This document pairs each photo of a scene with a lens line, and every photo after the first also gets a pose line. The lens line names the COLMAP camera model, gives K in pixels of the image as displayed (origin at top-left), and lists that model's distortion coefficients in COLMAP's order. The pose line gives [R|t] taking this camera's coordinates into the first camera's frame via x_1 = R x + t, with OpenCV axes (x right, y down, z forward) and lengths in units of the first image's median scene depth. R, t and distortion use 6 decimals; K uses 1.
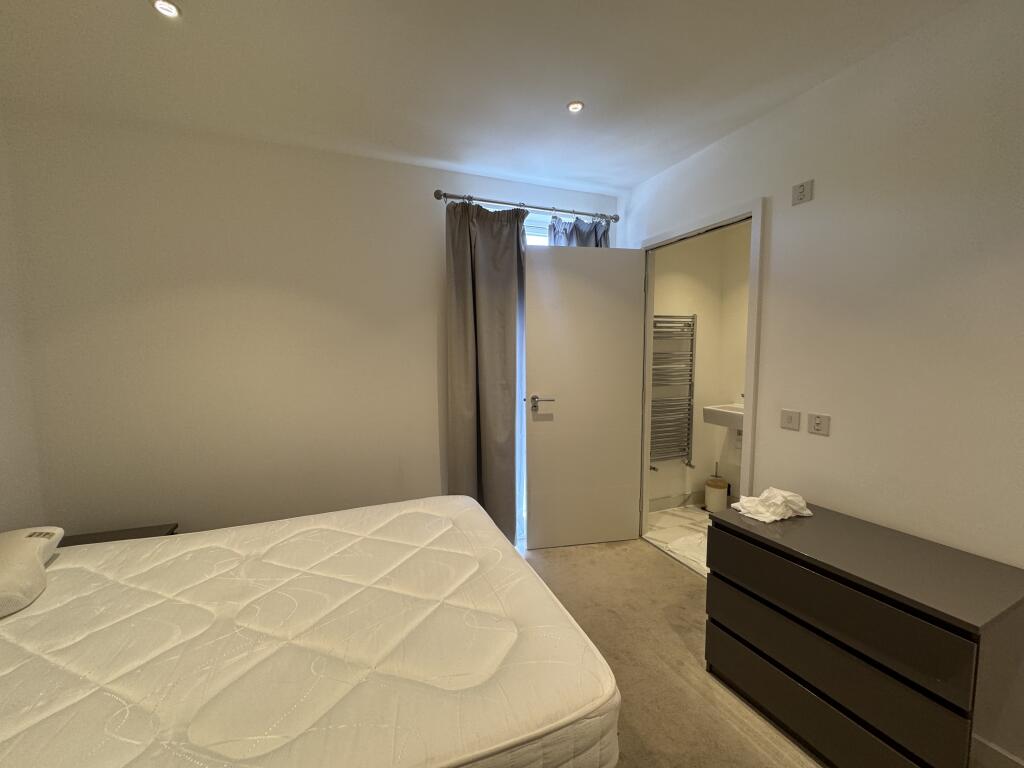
lens RADIAL K [[409.6, 0, 507.5], [0, 409.6, 384.9], [0, 0, 1]] dist [-0.003577, 0.000202]
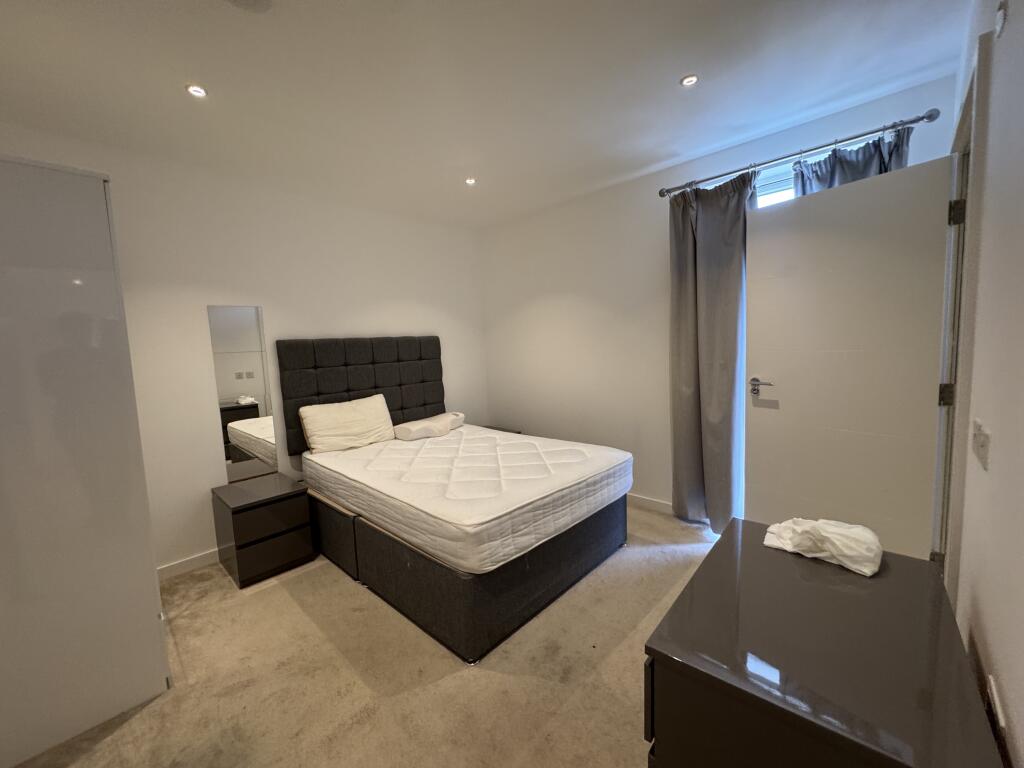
lens RADIAL K [[409.6, 0, 517.3], [0, 409.6, 390.5], [0, 0, 1]] dist [-0.003577, 0.000202]
pose [[0.421665, 0.091478, -0.902126, 0.661191], [-0.038591, 0.995807, 0.082940, -0.000757], [0.905930, -0.000159, 0.423427, 0.144416]]
